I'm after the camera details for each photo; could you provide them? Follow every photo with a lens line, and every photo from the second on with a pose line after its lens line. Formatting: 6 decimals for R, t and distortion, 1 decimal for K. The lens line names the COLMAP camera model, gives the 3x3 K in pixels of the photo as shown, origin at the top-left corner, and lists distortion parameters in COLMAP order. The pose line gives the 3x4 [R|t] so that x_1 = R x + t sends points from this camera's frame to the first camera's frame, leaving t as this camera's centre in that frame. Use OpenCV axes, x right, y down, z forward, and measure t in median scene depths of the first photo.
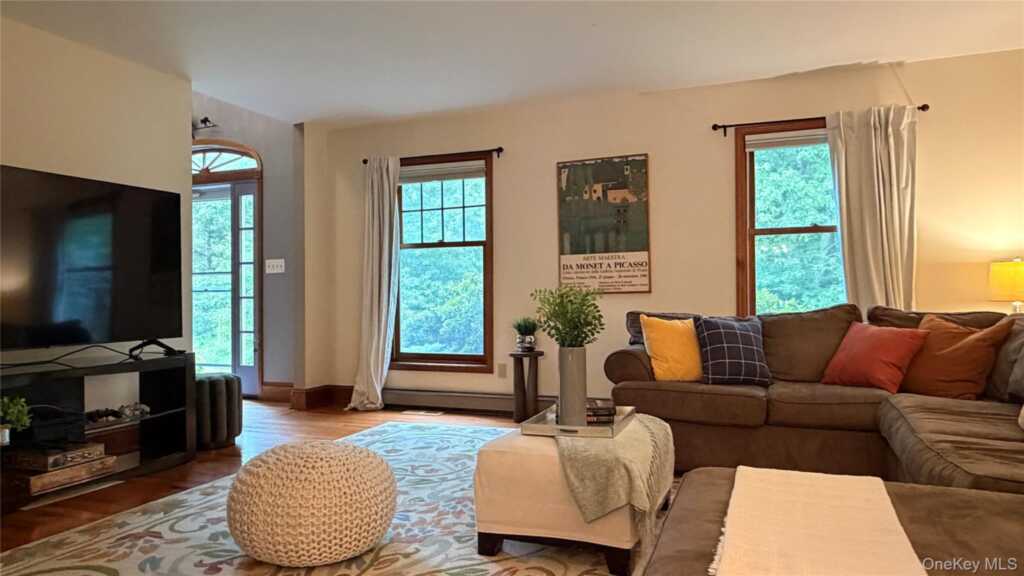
lens RADIAL K [[688.2, 0, 511.4], [0, 688.2, 287.5], [0, 0, 1]] dist [-0.000154, -0.000460]
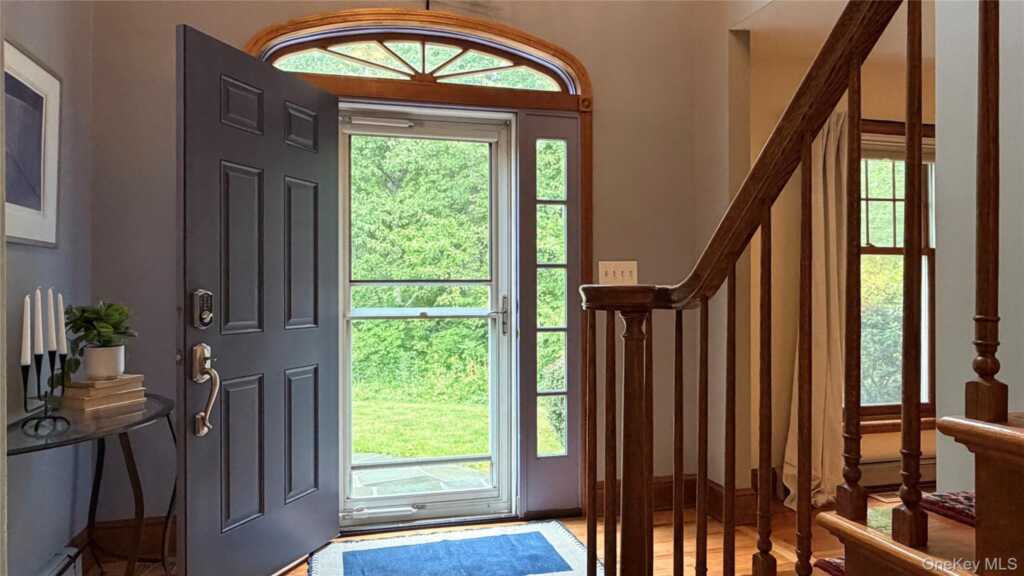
lens RADIAL K [[688.2, 0, 512.2], [0, 688.2, 290.6], [0, 0, 1]] dist [-0.000154, -0.000460]
pose [[0.793388, 0.005343, 0.608693, -0.736859], [-0.004256, 0.999986, -0.003230, -0.014018], [-0.608702, -0.000028, 0.793399, 0.591986]]
